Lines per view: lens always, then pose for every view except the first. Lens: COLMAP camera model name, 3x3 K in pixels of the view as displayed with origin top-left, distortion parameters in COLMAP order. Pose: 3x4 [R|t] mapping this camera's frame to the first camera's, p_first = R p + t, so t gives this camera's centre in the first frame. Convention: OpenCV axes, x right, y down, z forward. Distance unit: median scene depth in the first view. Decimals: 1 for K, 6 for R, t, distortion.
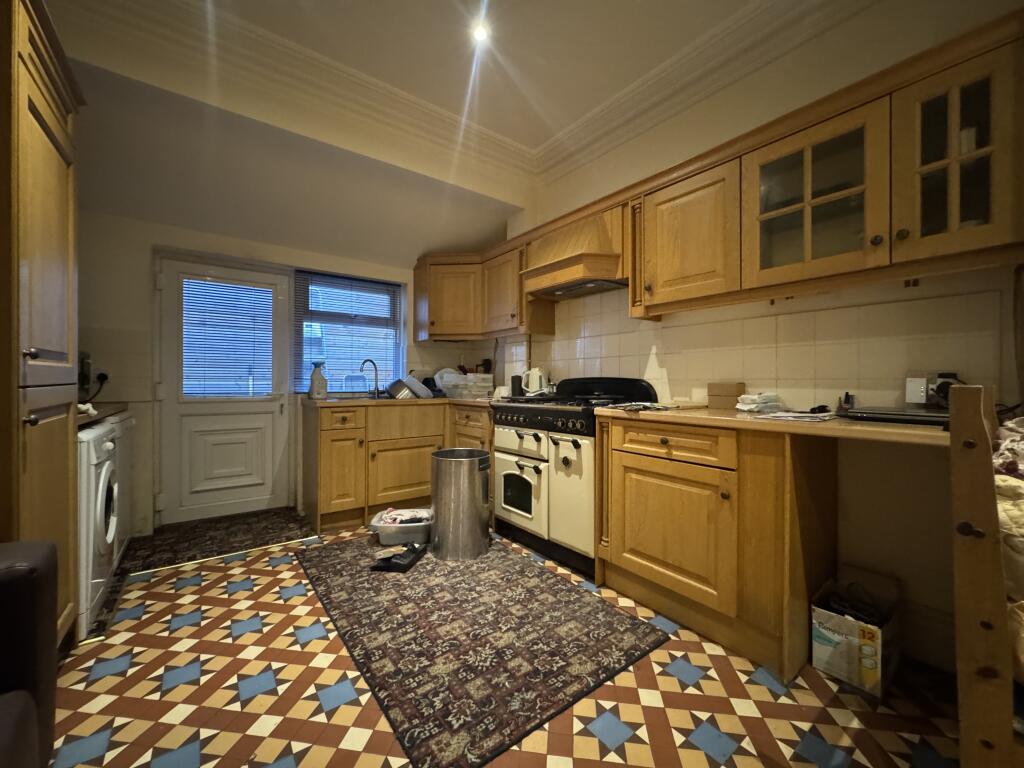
lens RADIAL K [[411.3, 0, 514.7], [0, 411.3, 381.1], [0, 0, 1]] dist [-0.003983, 0.000005]
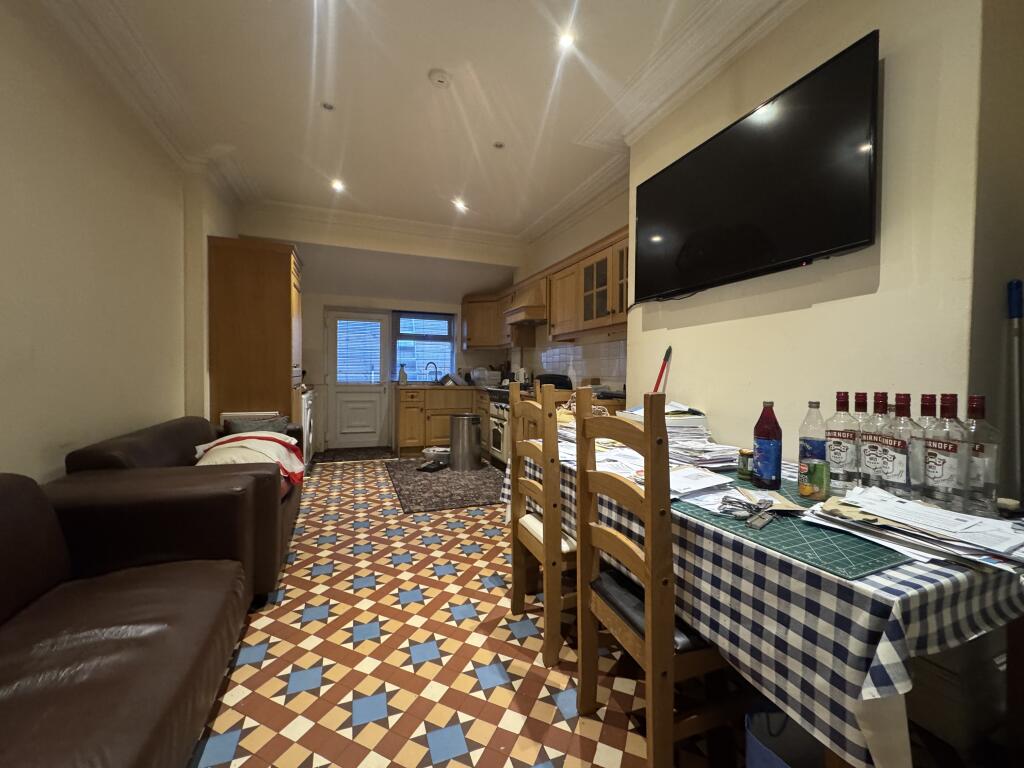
lens RADIAL K [[411.3, 0, 512.3], [0, 411.3, 380.3], [0, 0, 1]] dist [-0.003983, 0.000005]
pose [[0.960535, 0.012508, -0.277879, 0.492686], [-0.008222, 0.999829, 0.016585, -0.010649], [0.278039, -0.013645, 0.960473, -0.595746]]
